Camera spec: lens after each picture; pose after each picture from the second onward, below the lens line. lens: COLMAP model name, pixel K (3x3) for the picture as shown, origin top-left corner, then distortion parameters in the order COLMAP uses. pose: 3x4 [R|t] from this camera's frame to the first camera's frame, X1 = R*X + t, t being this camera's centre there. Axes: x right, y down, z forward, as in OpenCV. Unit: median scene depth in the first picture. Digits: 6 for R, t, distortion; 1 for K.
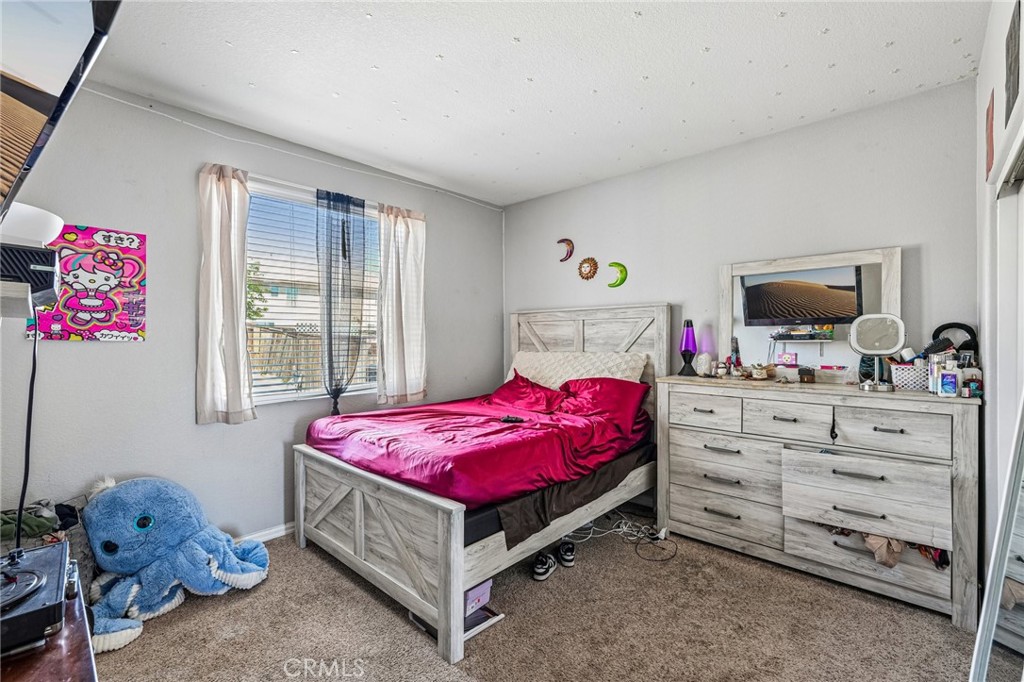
lens RADIAL K [[444.3, 0, 508.7], [0, 444.3, 338.0], [0, 0, 1]] dist [-0.014734, 0.000584]
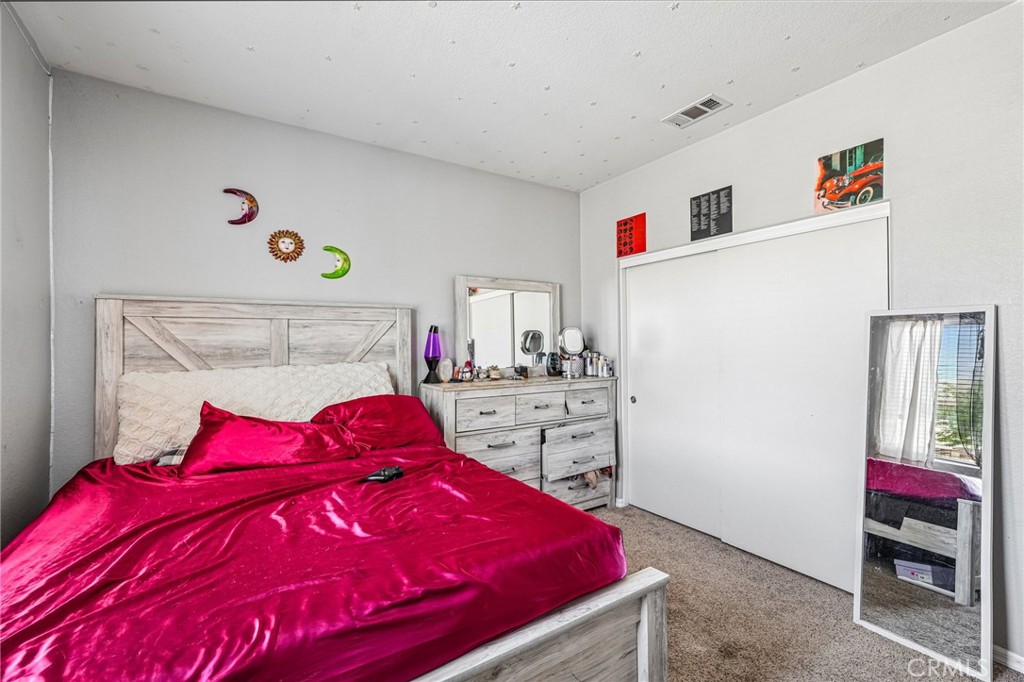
lens RADIAL K [[444.3, 0, 508.8], [0, 444.3, 343.3], [0, 0, 1]] dist [-0.014734, 0.000584]
pose [[0.243514, 0.005432, 0.969882, -0.514015], [0.012002, 0.999891, -0.008613, 0.008341], [-0.969823, 0.013738, 0.243422, 0.623399]]
